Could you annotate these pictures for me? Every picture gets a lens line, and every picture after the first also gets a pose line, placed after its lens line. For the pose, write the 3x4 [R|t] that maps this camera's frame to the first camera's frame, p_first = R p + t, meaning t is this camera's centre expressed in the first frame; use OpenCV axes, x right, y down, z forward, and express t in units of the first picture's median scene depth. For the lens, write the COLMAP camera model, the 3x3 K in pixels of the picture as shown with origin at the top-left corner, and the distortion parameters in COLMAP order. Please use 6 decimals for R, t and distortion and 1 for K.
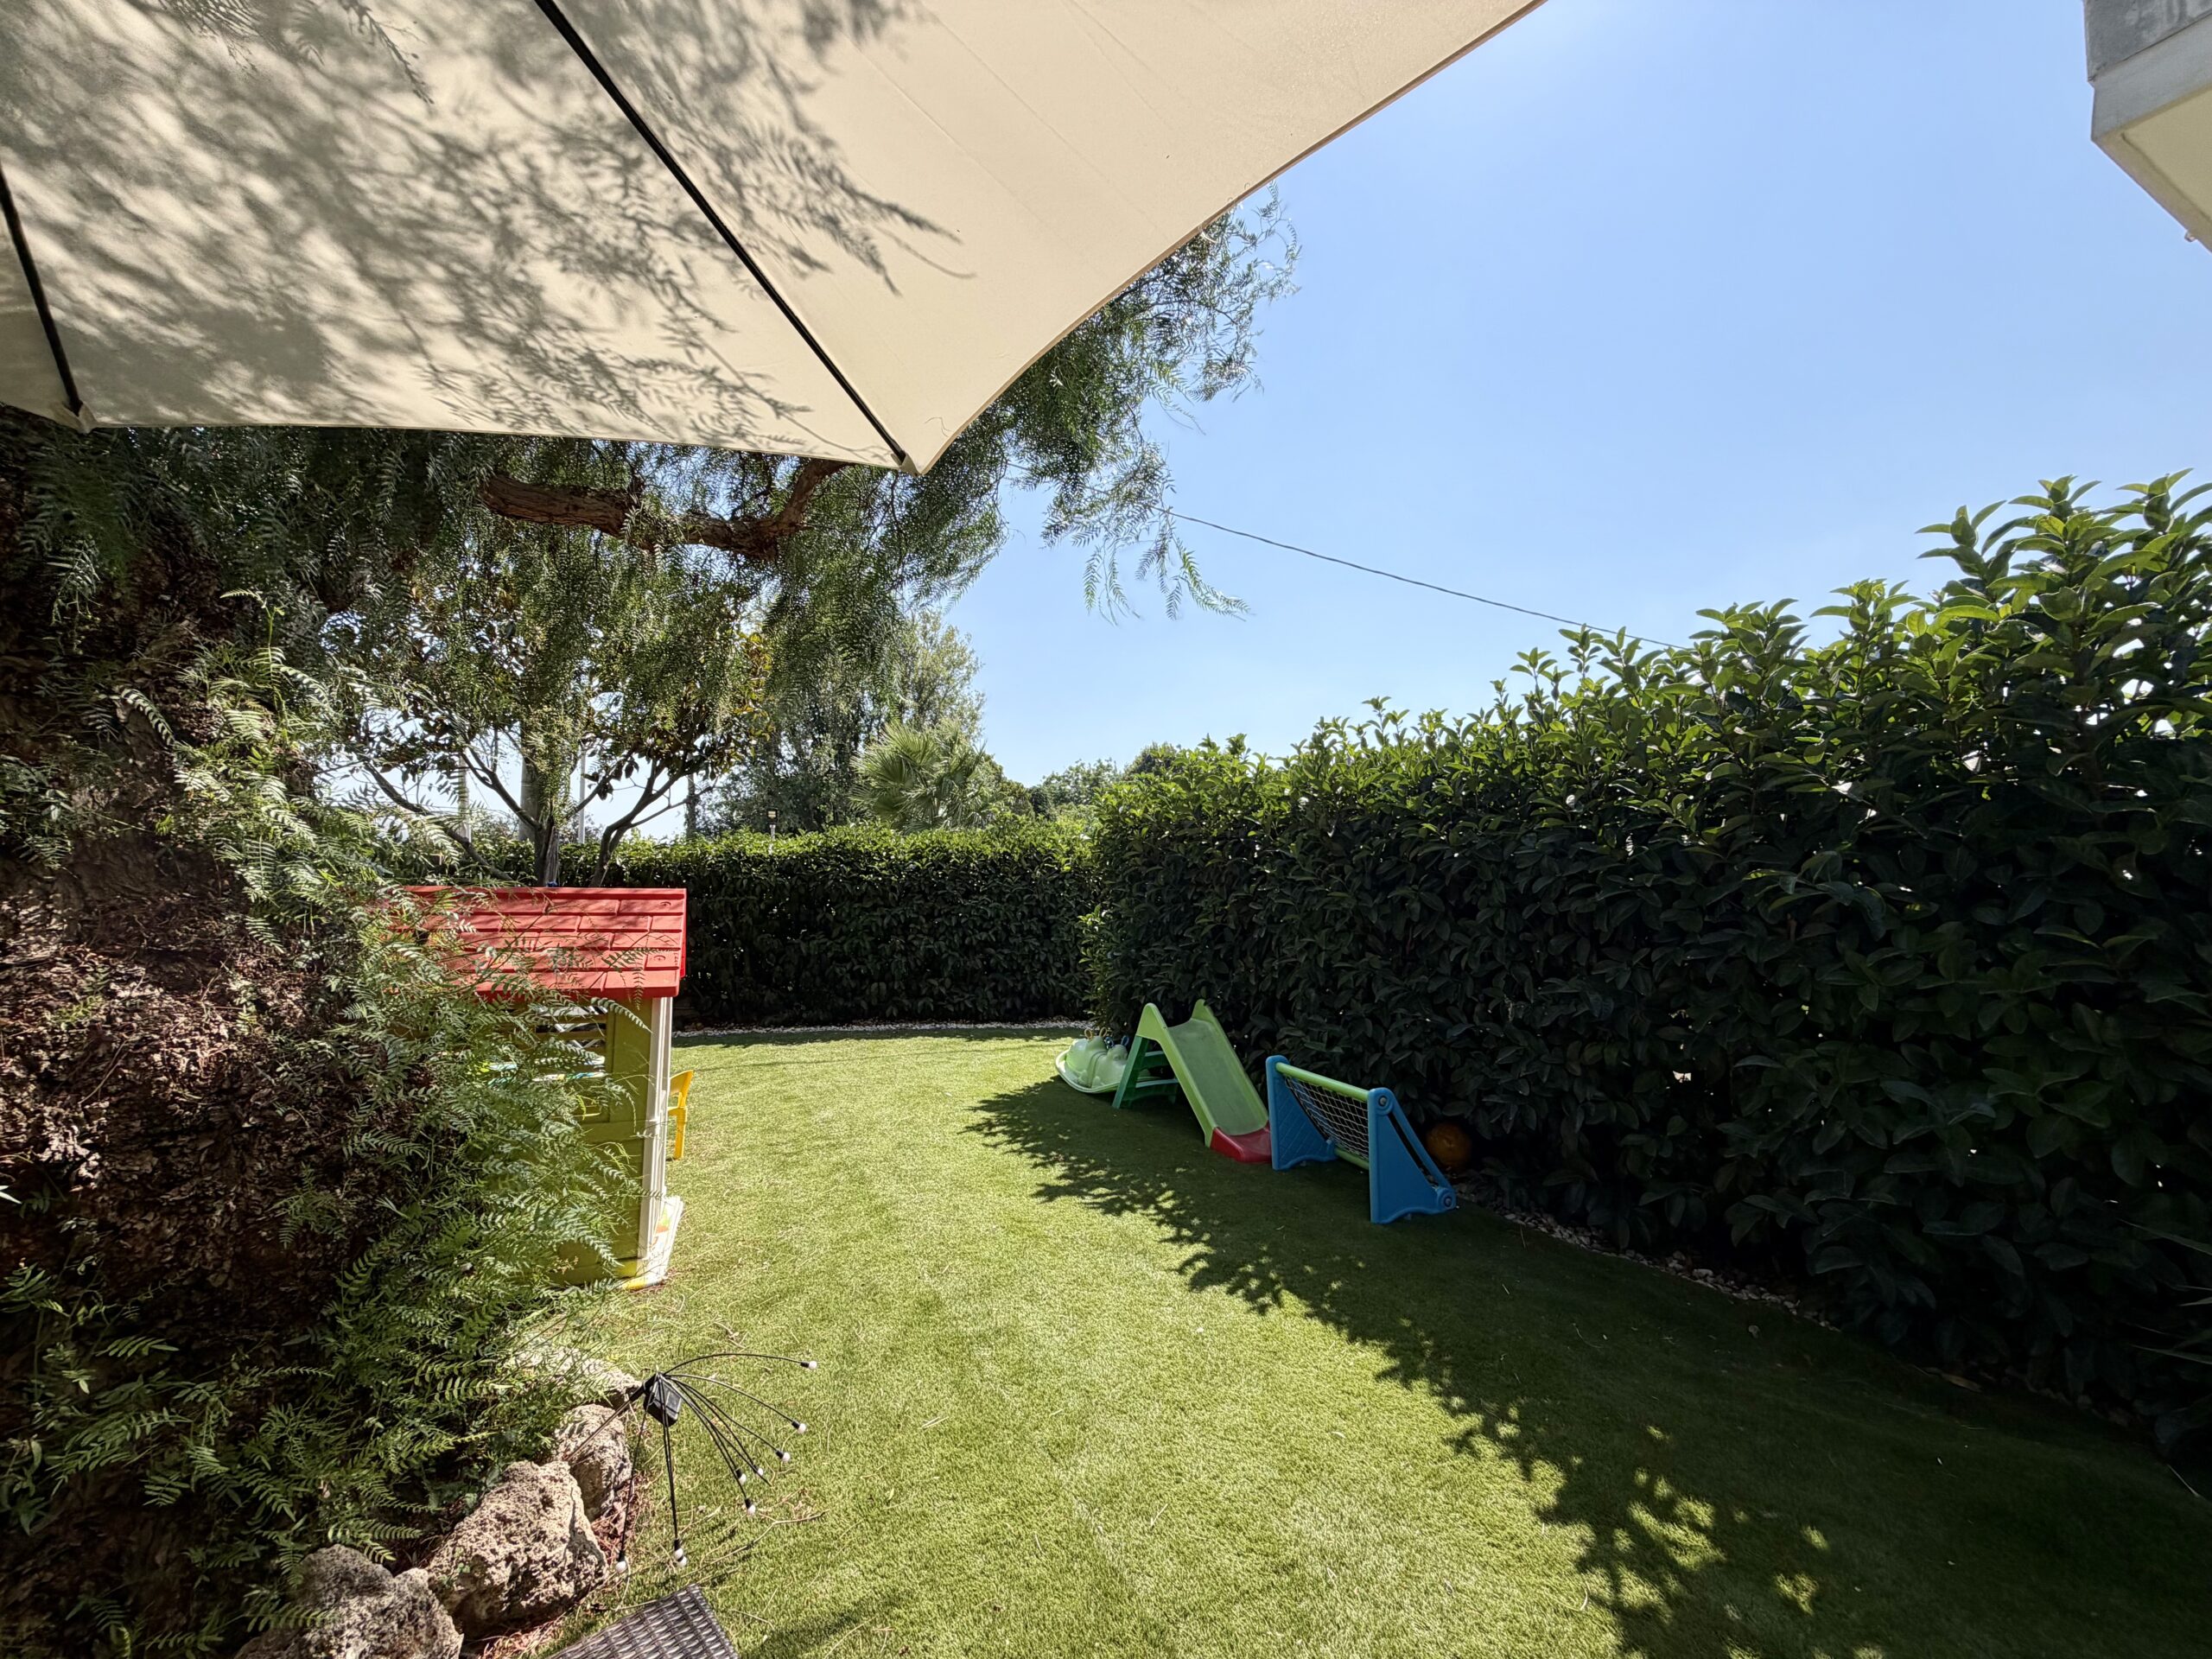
lens RADIAL K [[876.9, 0, 1098.3], [0, 876.9, 828.0], [0, 0, 1]] dist [0.001271, -0.000185]
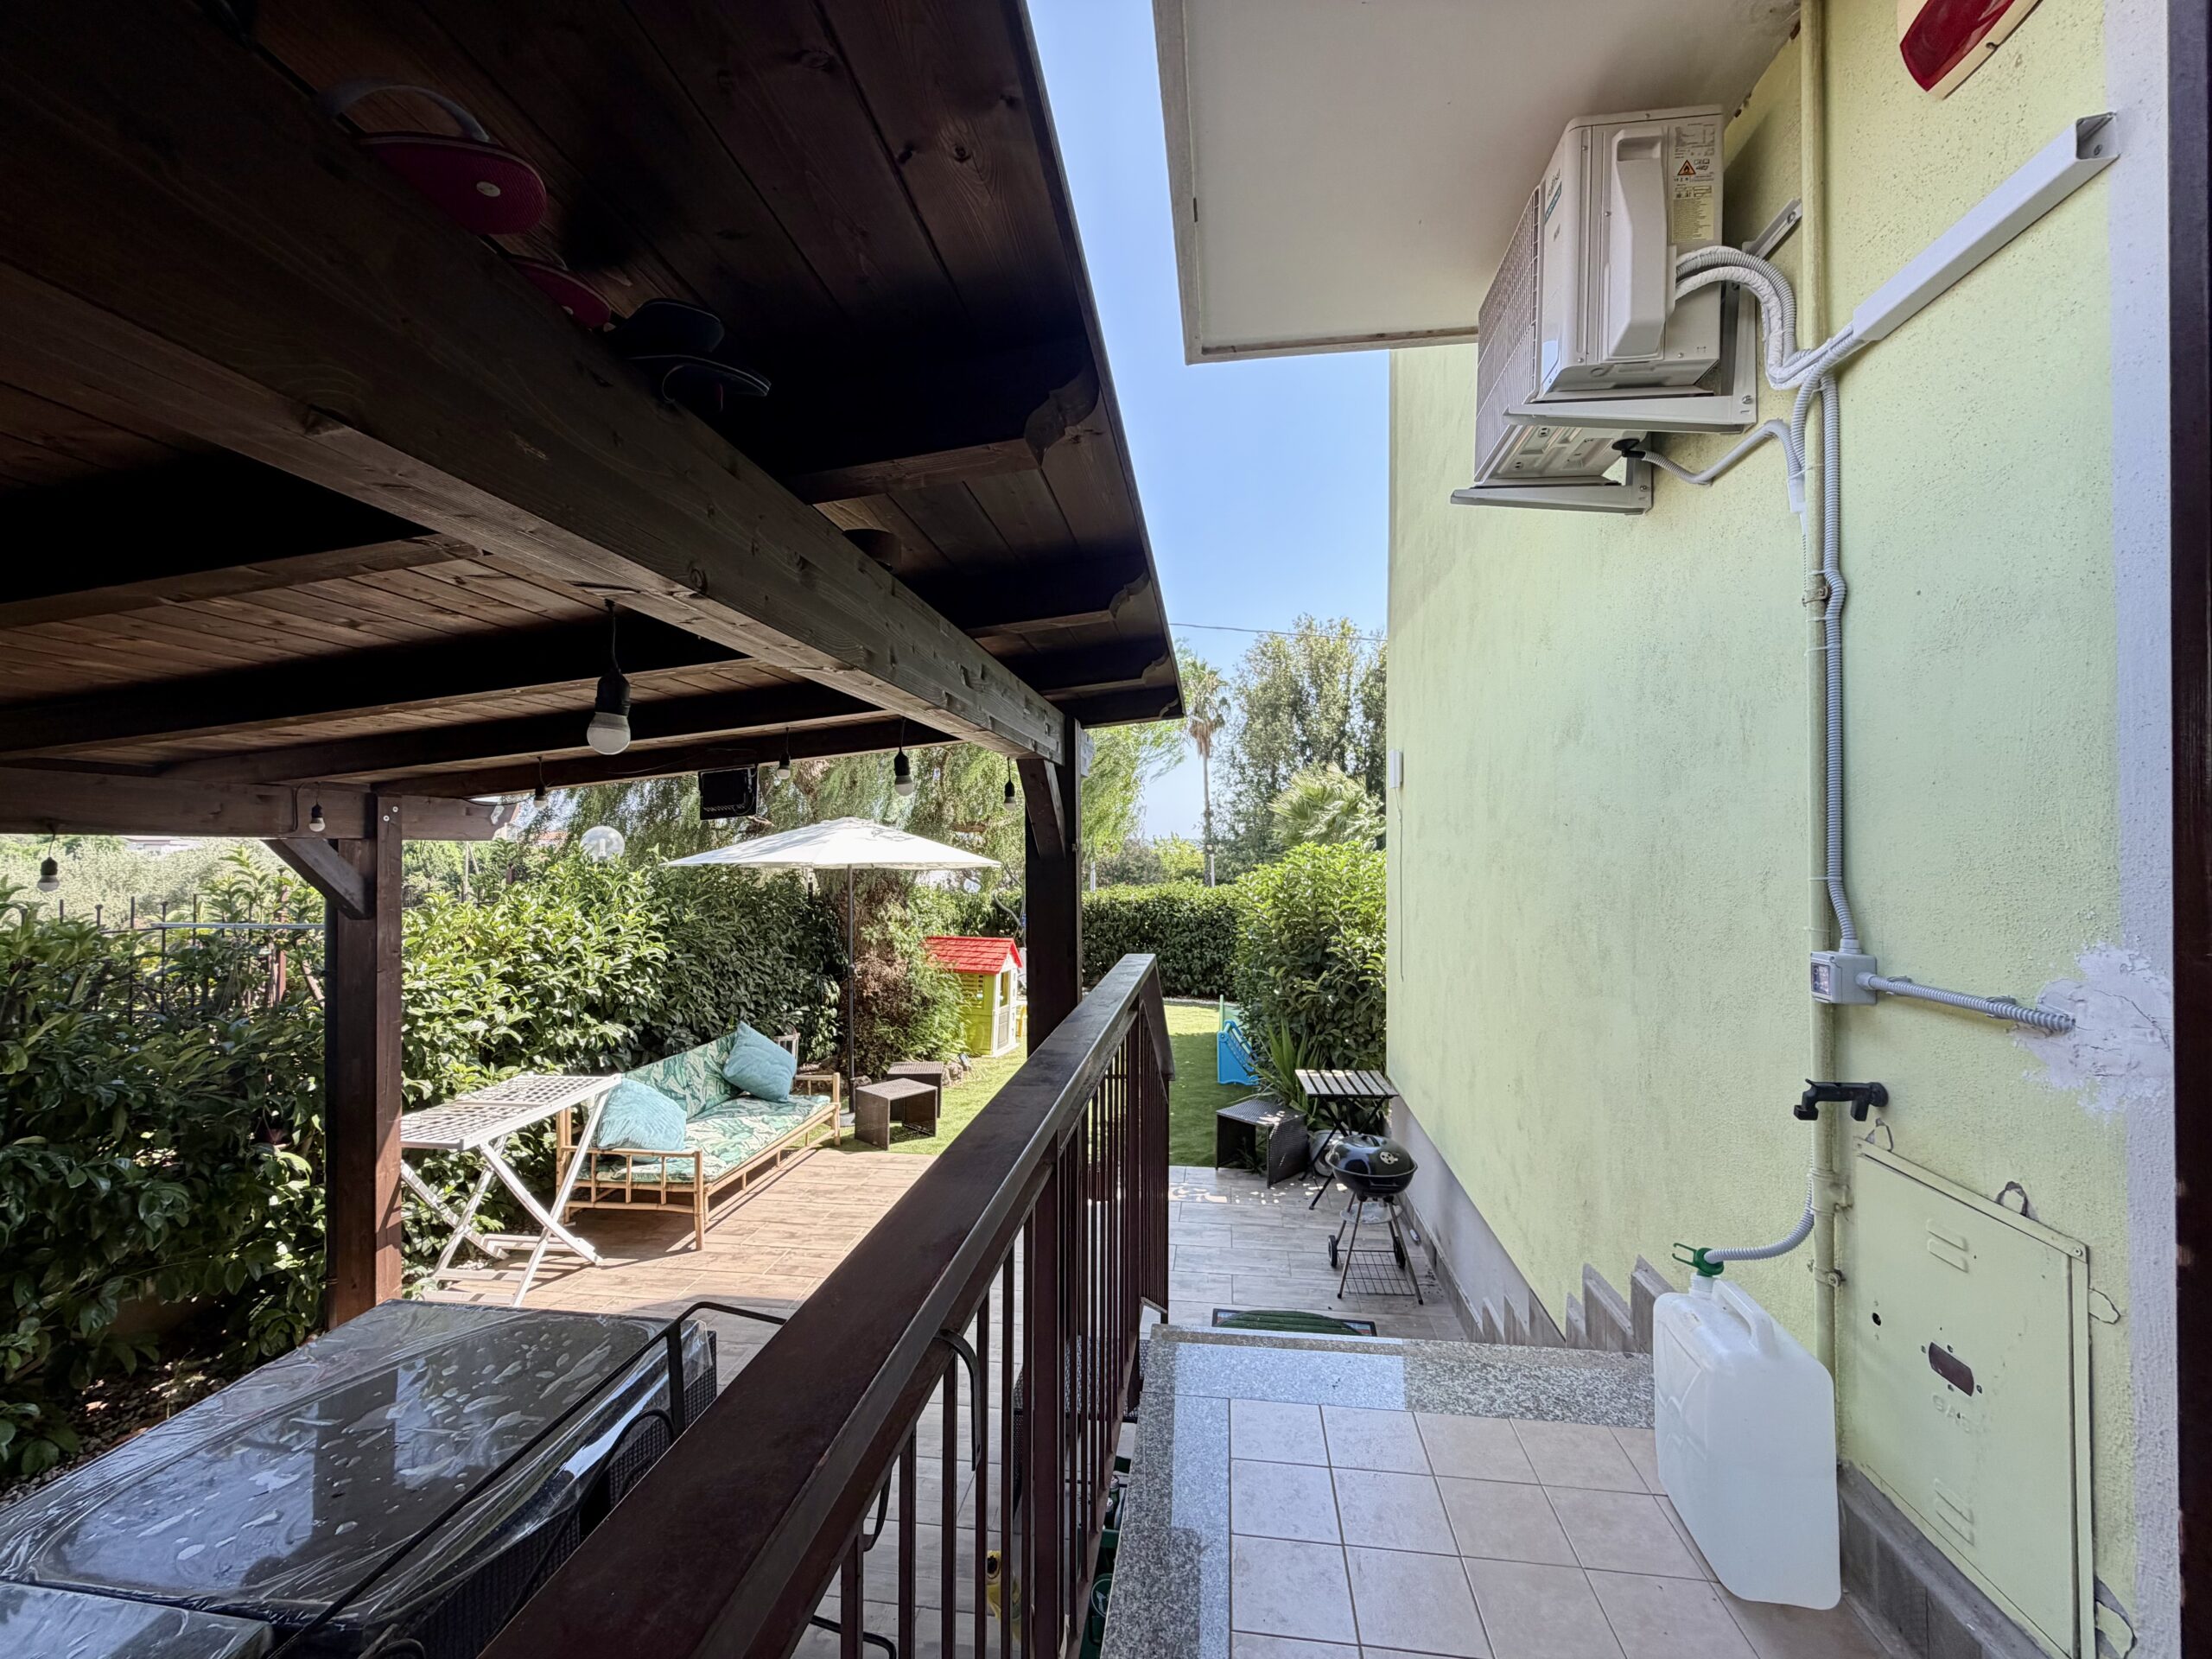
lens RADIAL K [[891.7, 0, 1106.0], [0, 891.7, 829.5], [0, 0, 1]] dist [-0.000123, -0.000294]
pose [[0.825234, -0.012095, -0.564661, 0.624640], [0.022012, 0.999700, 0.010756, -0.135192], [0.564361, -0.021306, 0.825253, -0.546755]]
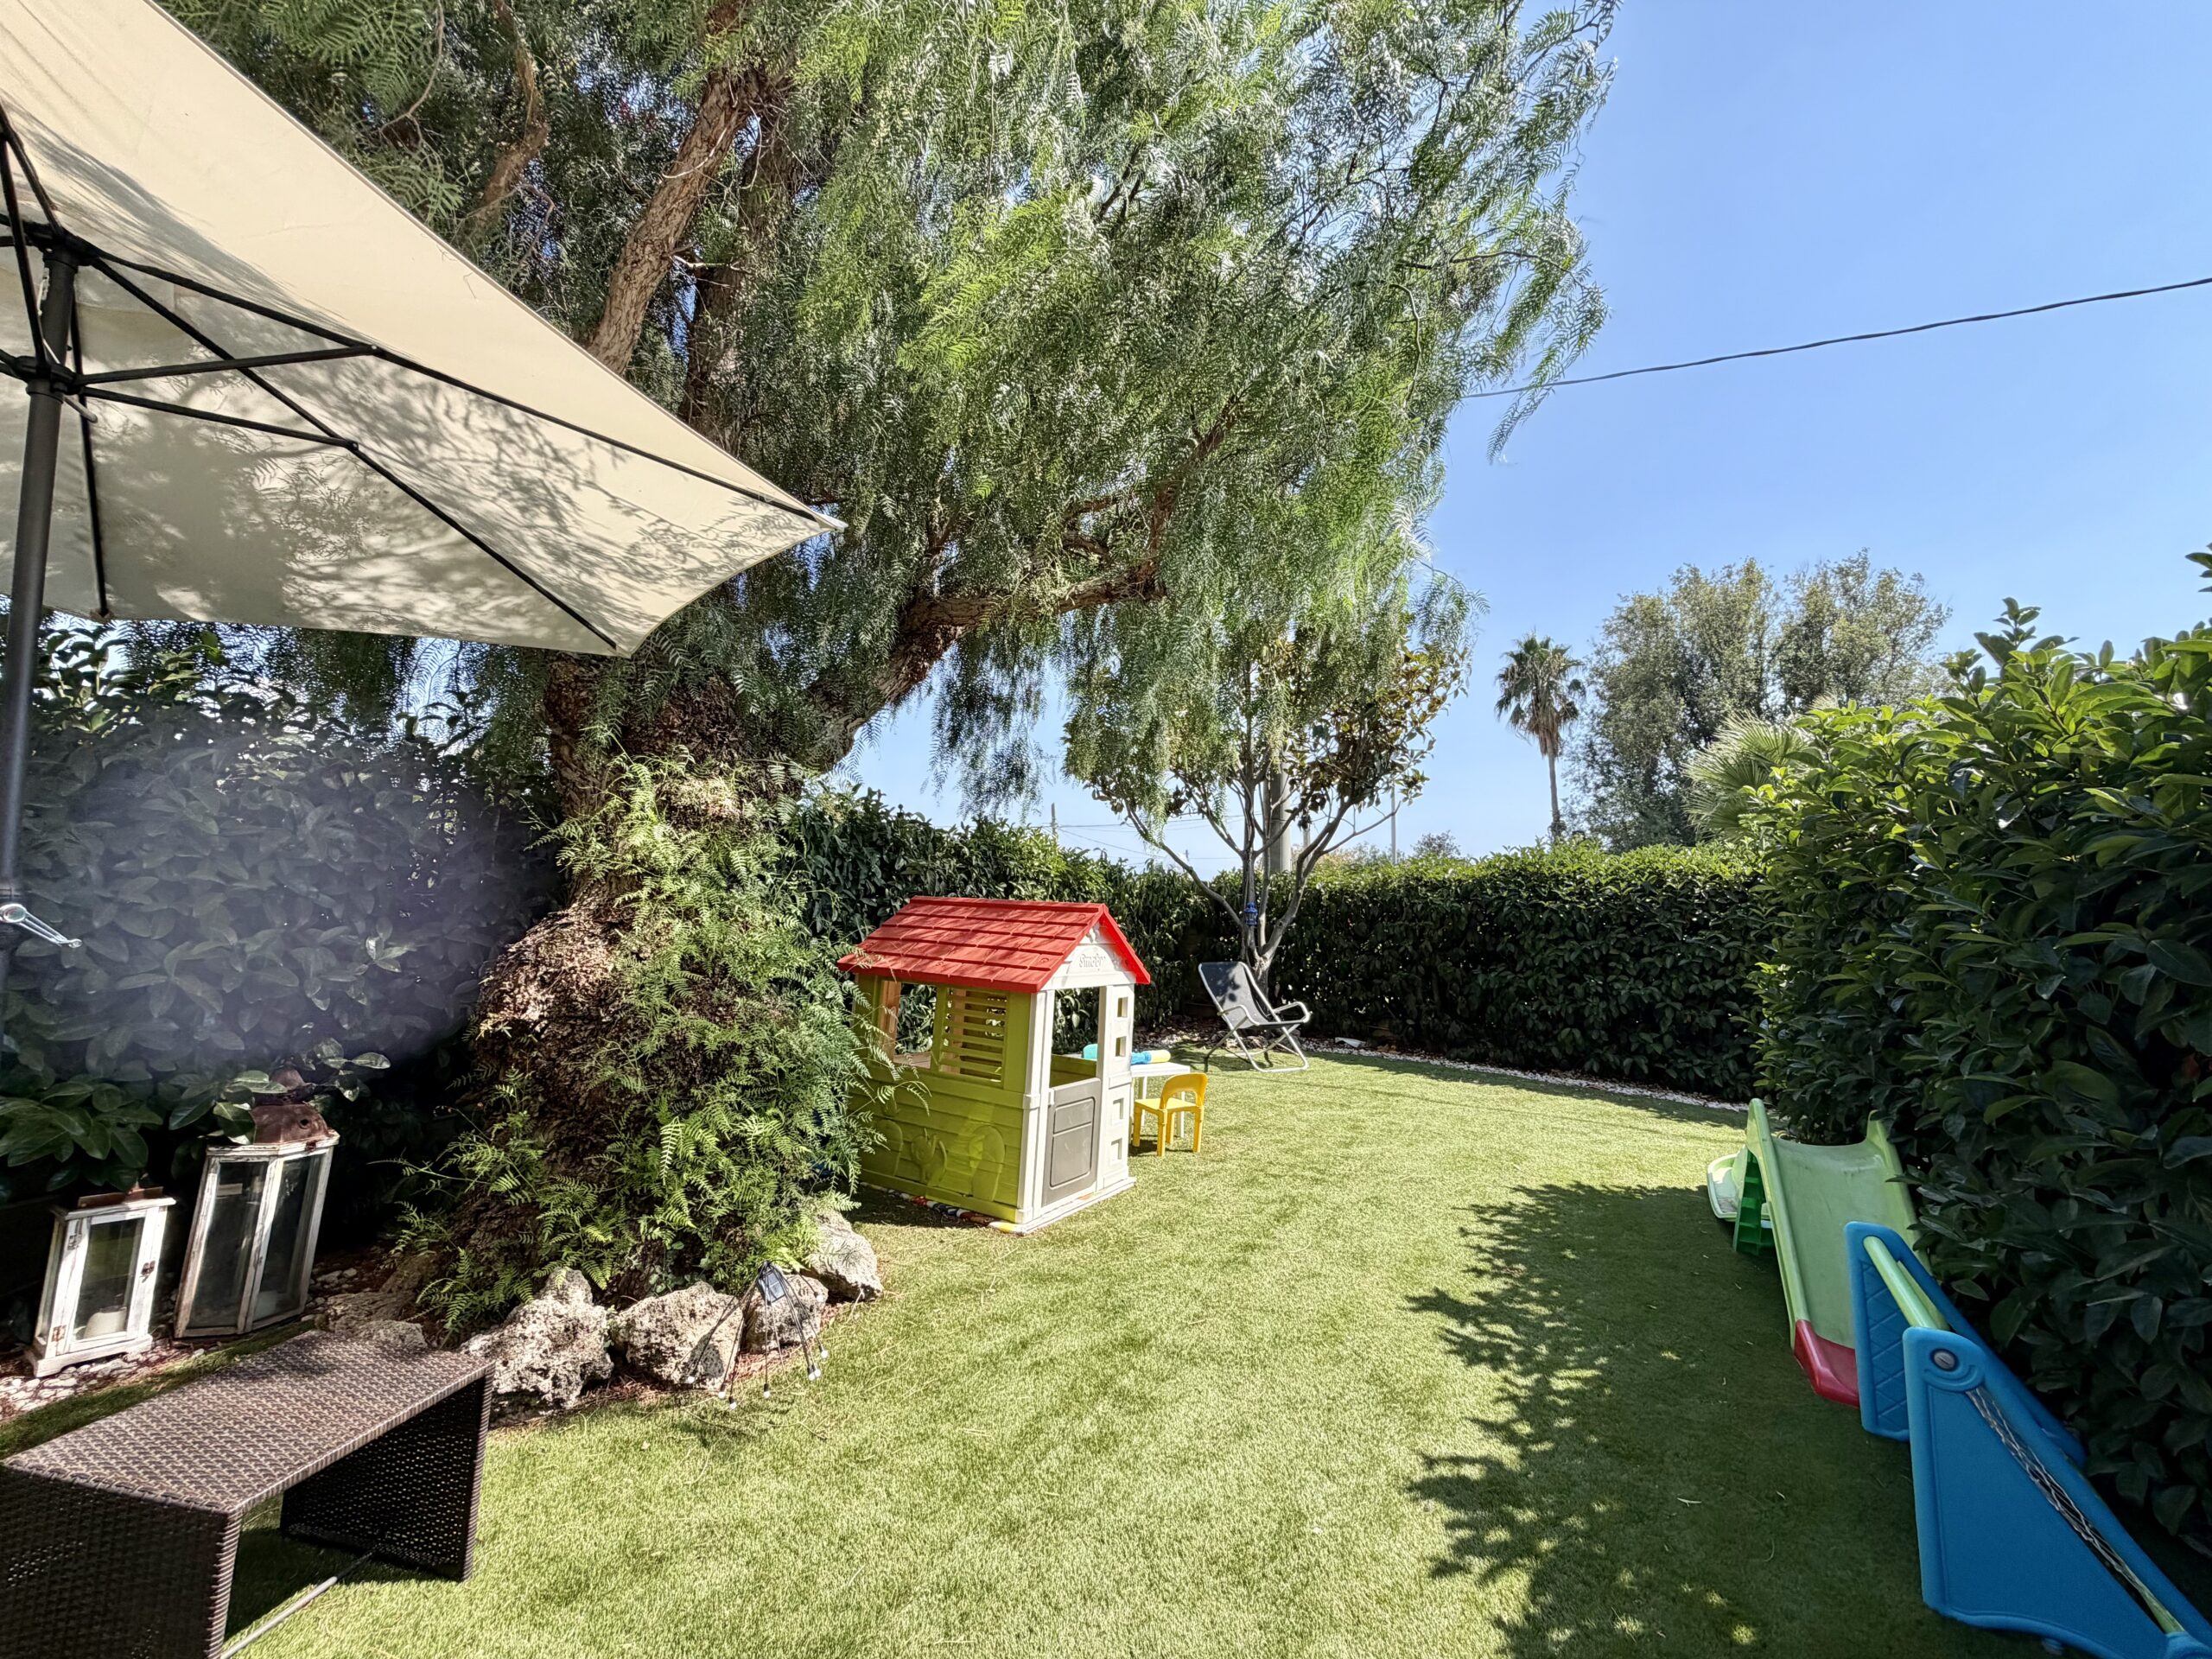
lens RADIAL K [[876.9, 0, 1098.3], [0, 876.9, 828.0], [0, 0, 1]] dist [0.001271, -0.000185]
pose [[0.574833, -0.055490, -0.816387, 0.190863], [0.028074, 0.998448, -0.048097, 0.010589], [0.817789, 0.004729, 0.575499, 0.137694]]
